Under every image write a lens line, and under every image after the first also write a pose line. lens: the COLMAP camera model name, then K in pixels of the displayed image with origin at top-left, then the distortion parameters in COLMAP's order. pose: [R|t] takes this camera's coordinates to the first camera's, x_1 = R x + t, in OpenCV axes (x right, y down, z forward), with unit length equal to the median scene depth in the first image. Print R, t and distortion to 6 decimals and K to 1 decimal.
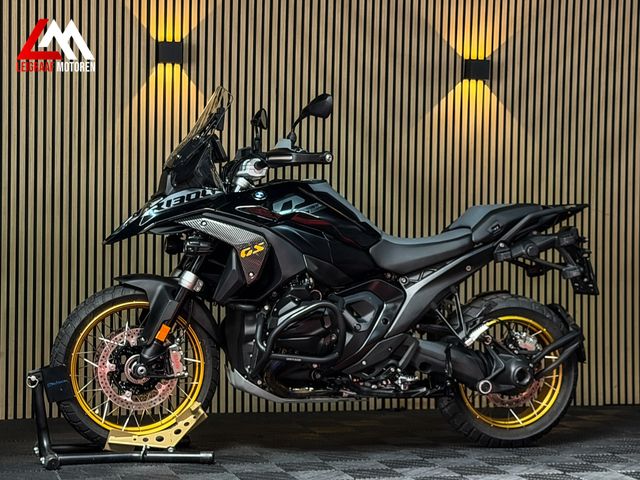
lens RADIAL K [[1394.8, 0, 309.1], [0, 1394.8, 239.4], [0, 0, 1]] dist [0.106427, 0.336437]
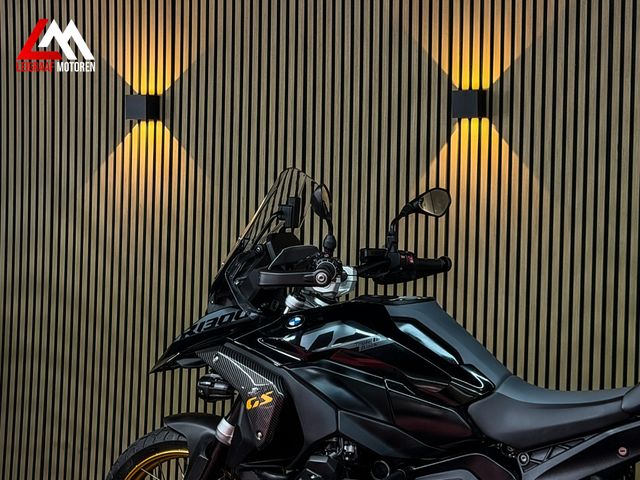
lens RADIAL K [[1413.0, 0, 320.0], [0, 1413.0, 240.0], [0, 0, 1]] dist [0.107511, 0.103651]
pose [[0.752023, 0.017247, -0.658911, 0.433266], [-0.020016, 0.999794, 0.003326, -0.073186], [0.658832, 0.010687, 0.752214, 0.441847]]
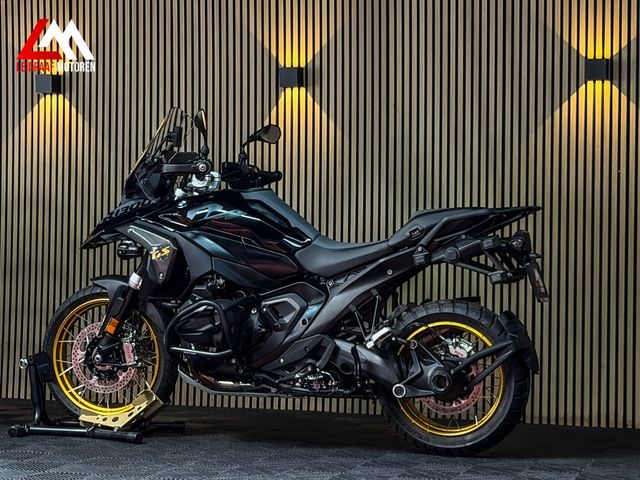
lens RADIAL K [[1394.8, 0, 309.1], [0, 1394.8, 239.4], [0, 0, 1]] dist [0.106427, 0.336437]
pose [[0.825526, -0.009049, -0.564291, 0.641779], [-0.003425, 0.999773, -0.021044, 0.018655], [0.564353, 0.019305, 0.825308, 0.139603]]
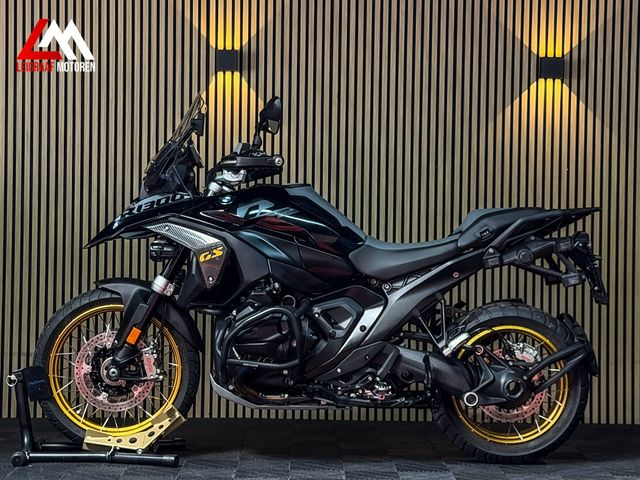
lens RADIAL K [[1394.8, 0, 309.1], [0, 1394.8, 239.4], [0, 0, 1]] dist [0.106427, 0.336437]
pose [[0.966721, 0.000796, -0.255831, 0.265424], [-0.002838, 0.999967, -0.007611, 0.003989], [0.255816, 0.008083, 0.966692, 0.048037]]
